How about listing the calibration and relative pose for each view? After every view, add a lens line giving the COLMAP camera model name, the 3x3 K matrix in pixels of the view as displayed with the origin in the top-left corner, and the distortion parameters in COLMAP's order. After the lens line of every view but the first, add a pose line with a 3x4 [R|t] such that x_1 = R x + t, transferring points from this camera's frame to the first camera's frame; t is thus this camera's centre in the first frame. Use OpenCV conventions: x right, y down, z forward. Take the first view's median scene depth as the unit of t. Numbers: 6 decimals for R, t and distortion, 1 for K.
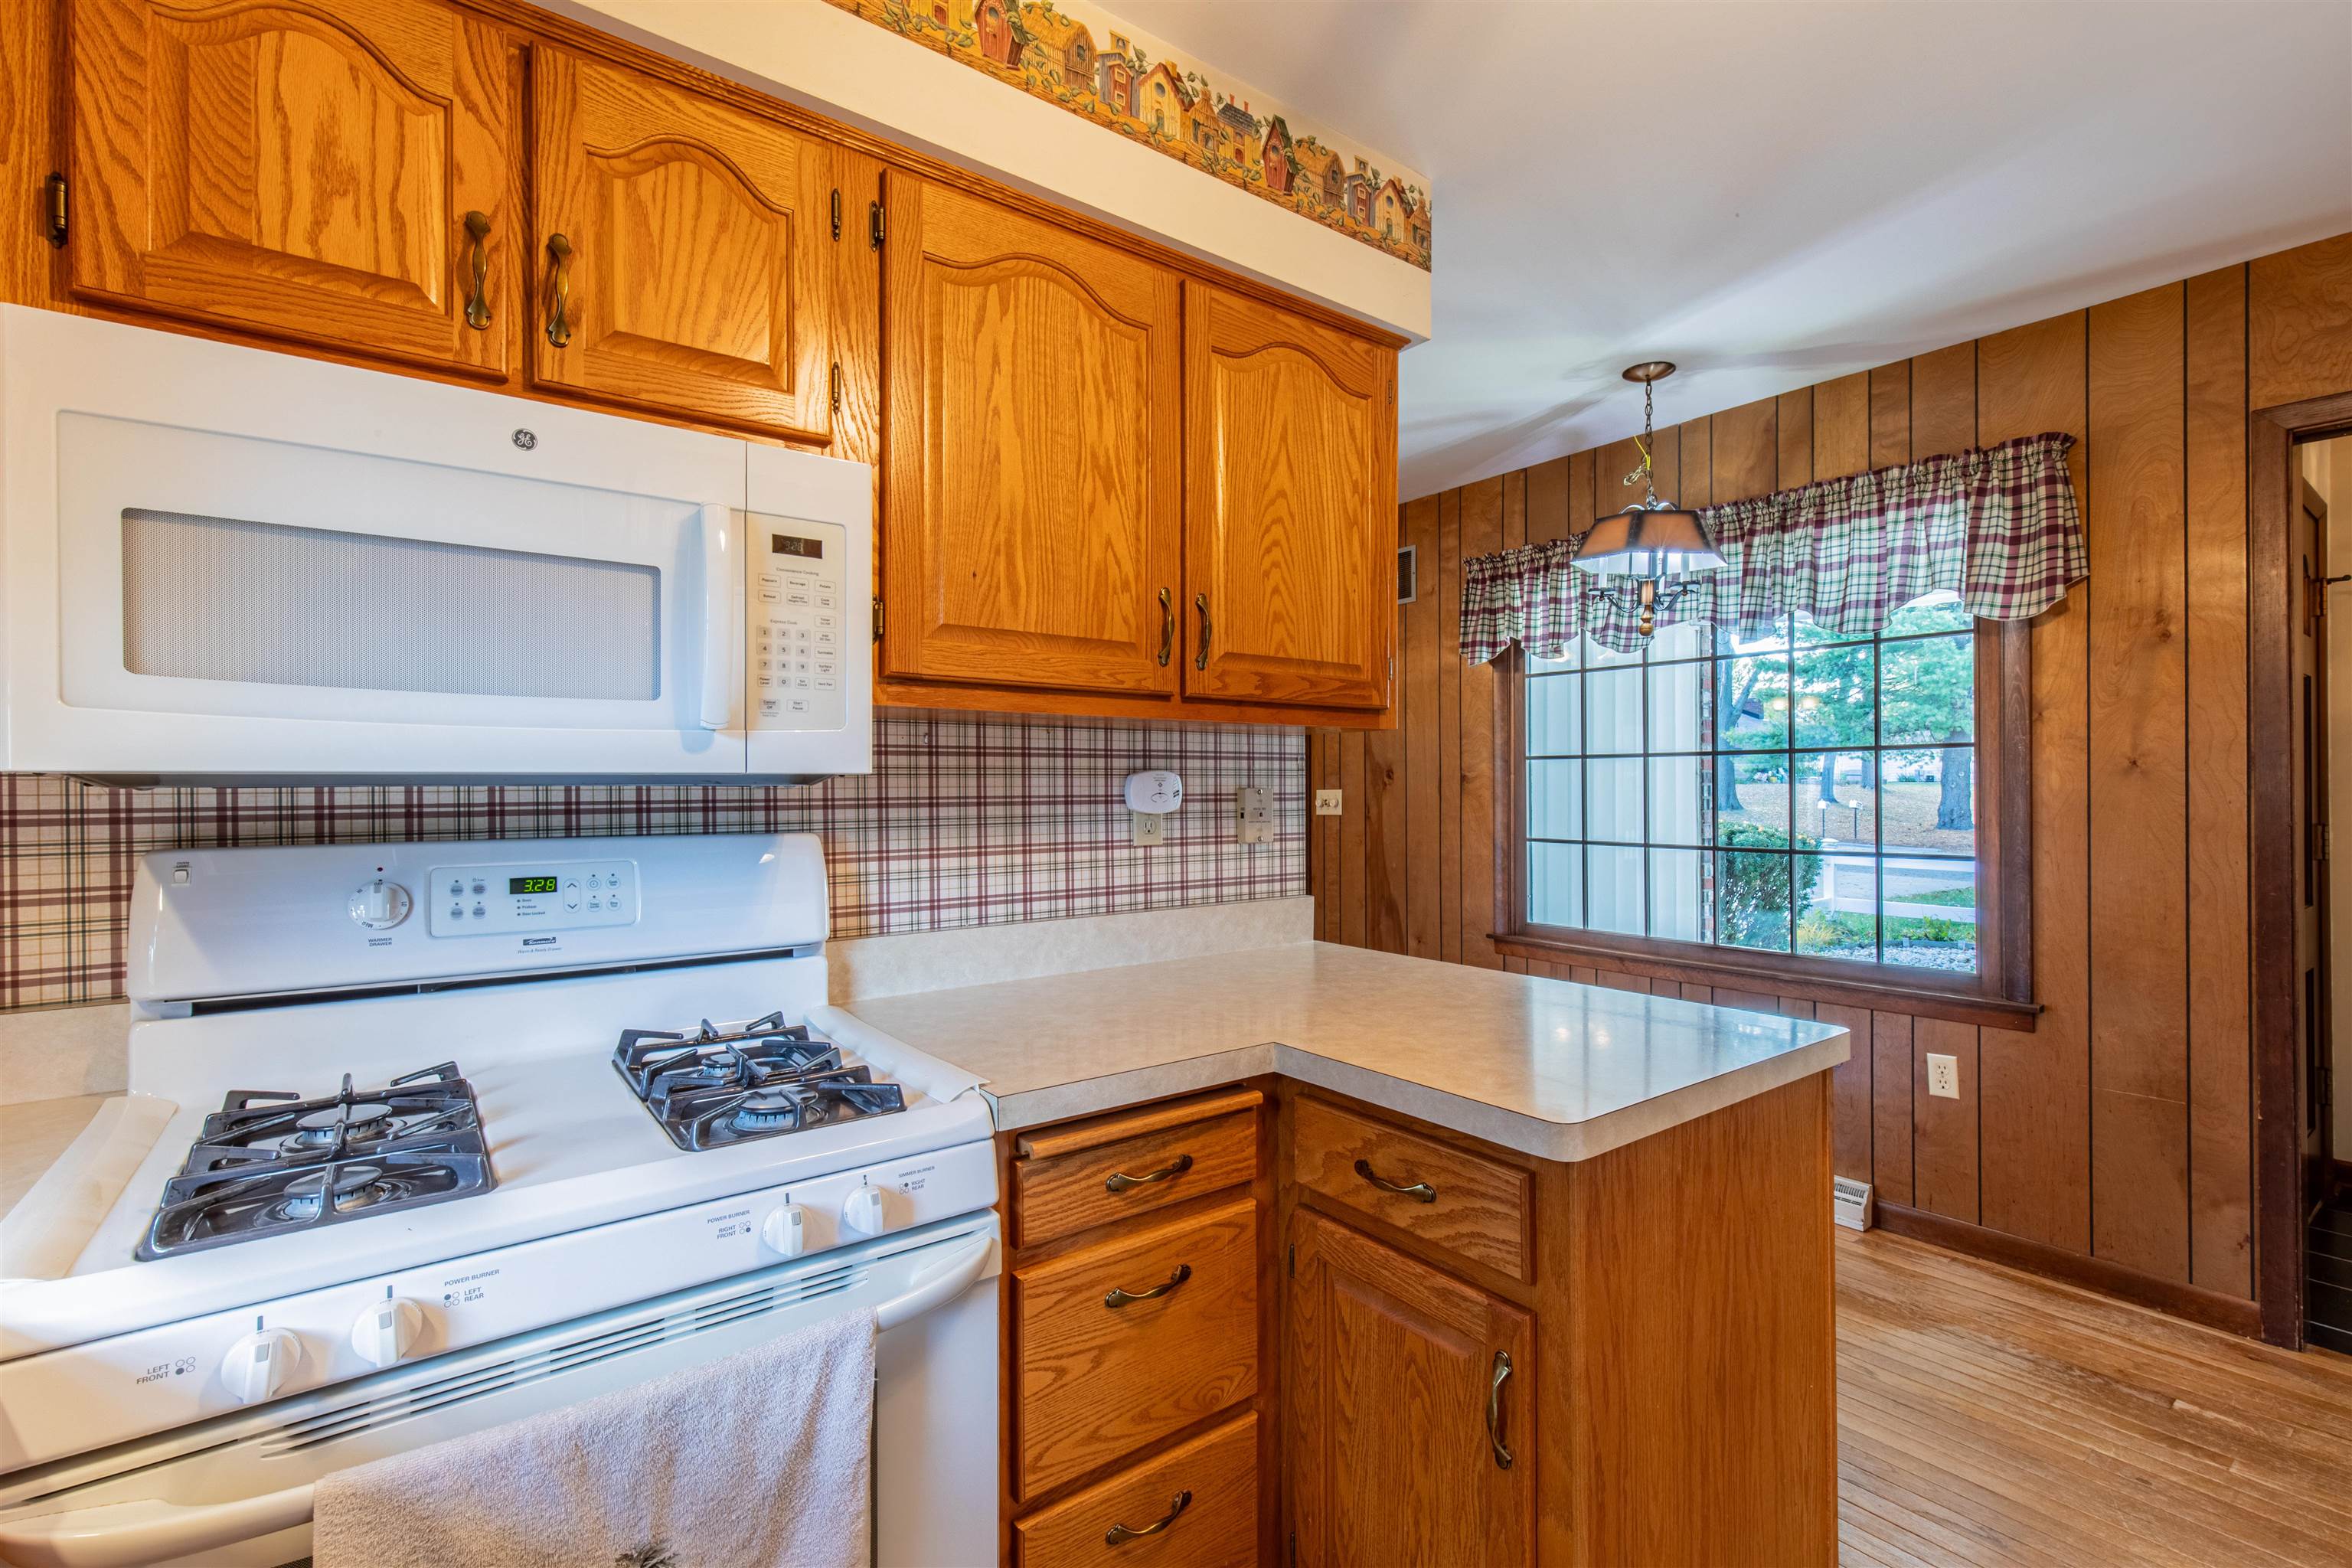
lens RADIAL K [[1057.3, 0, 1177.0], [0, 1057.3, 780.6], [0, 0, 1]] dist [0.012230, -0.003581]
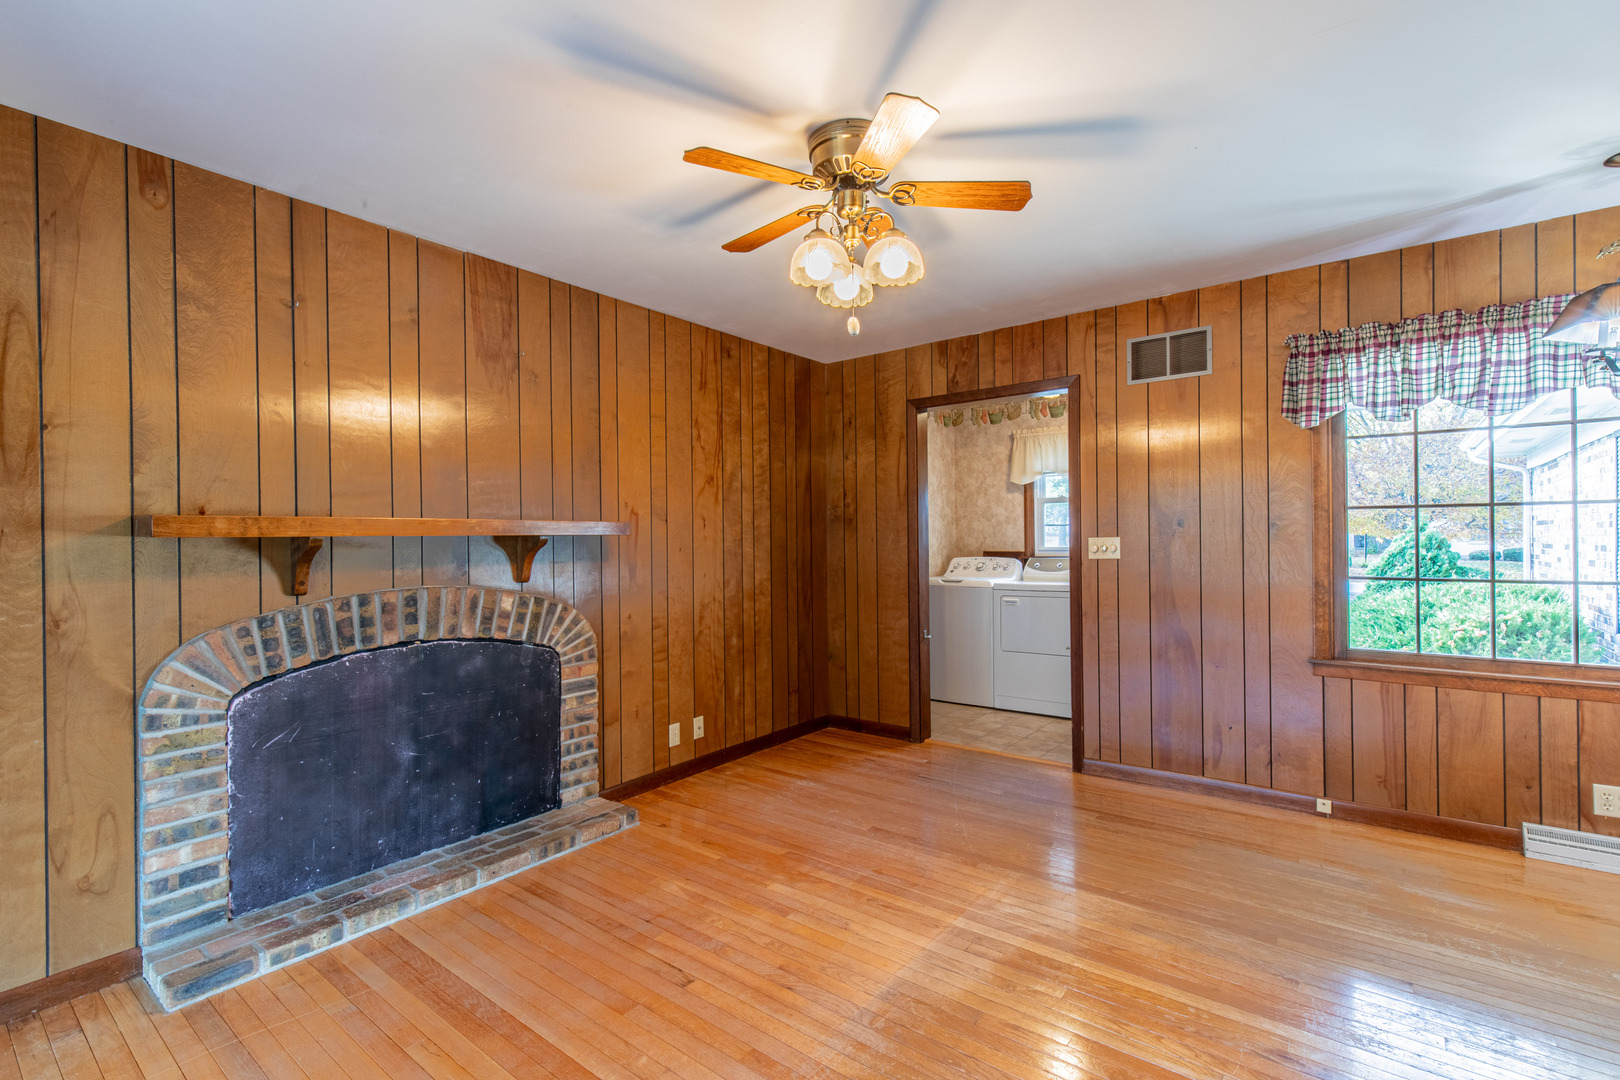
lens RADIAL K [[728.2, 0, 813.2], [0, 728.2, 542.5], [0, 0, 1]] dist [0.012230, -0.003581]
pose [[0.958854, -0.007779, 0.283794, -0.466952], [0.005169, 0.999937, 0.009947, 0.005813], [-0.283854, -0.008071, 0.958834, 0.389442]]
